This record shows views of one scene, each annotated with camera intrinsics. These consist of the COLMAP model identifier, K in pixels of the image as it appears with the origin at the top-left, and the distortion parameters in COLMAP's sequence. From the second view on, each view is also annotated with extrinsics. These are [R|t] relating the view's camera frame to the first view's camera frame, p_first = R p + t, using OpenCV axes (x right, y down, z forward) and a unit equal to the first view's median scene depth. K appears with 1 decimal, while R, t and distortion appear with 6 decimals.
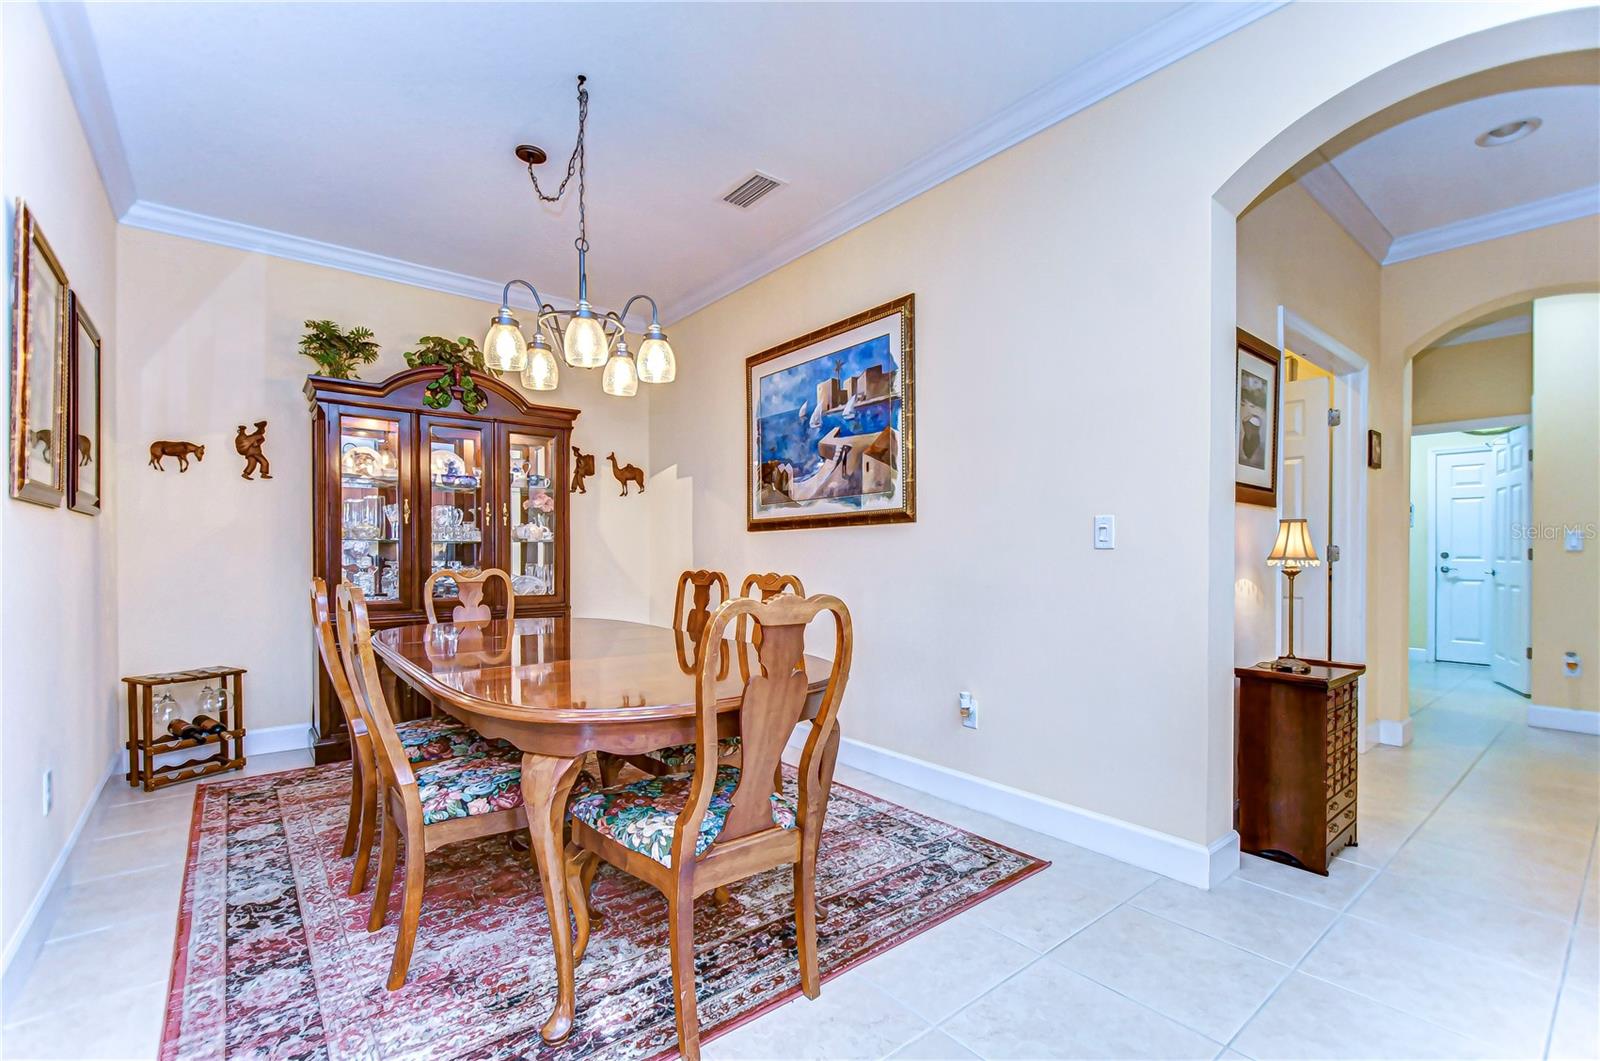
lens RADIAL K [[705.6, 0, 800.1], [0, 705.6, 556.4], [0, 0, 1]] dist [0.000751, -0.000558]
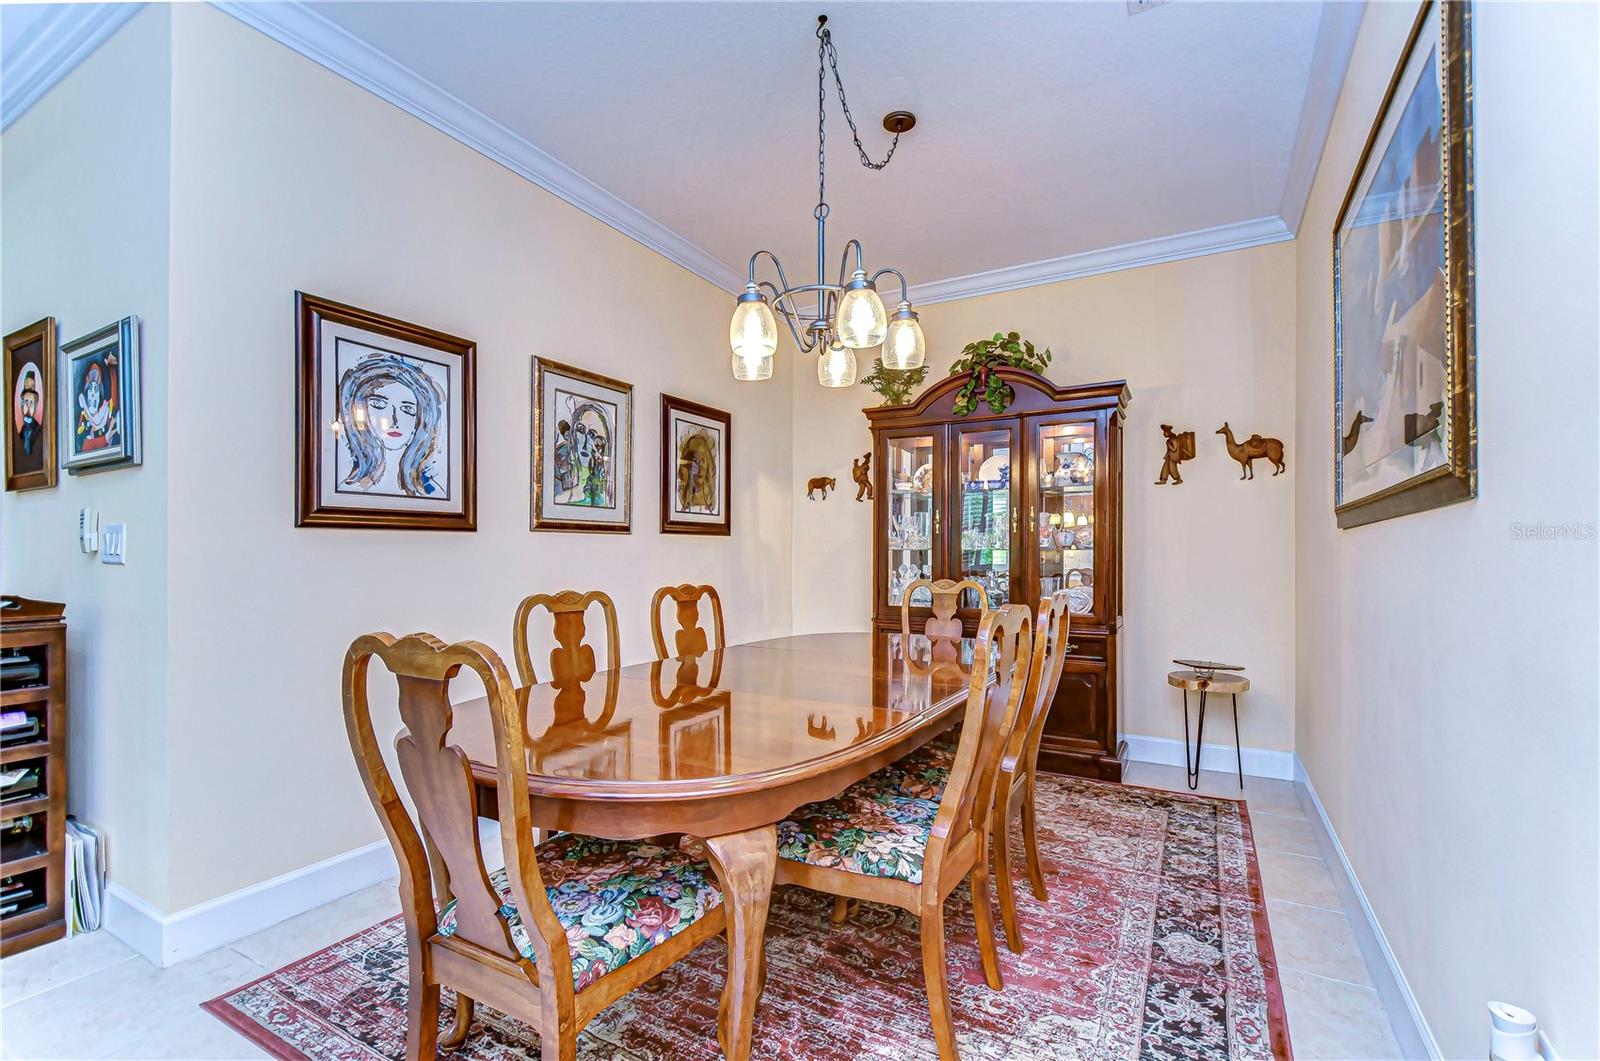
lens RADIAL K [[705.6, 0, 800.1], [0, 705.6, 556.4], [0, 0, 1]] dist [0.000751, -0.000558]
pose [[0.360437, 0.002553, -0.932780, 0.336224], [-0.006269, 0.999980, 0.000315, -0.012344], [0.932763, 0.005734, 0.360446, 0.456766]]
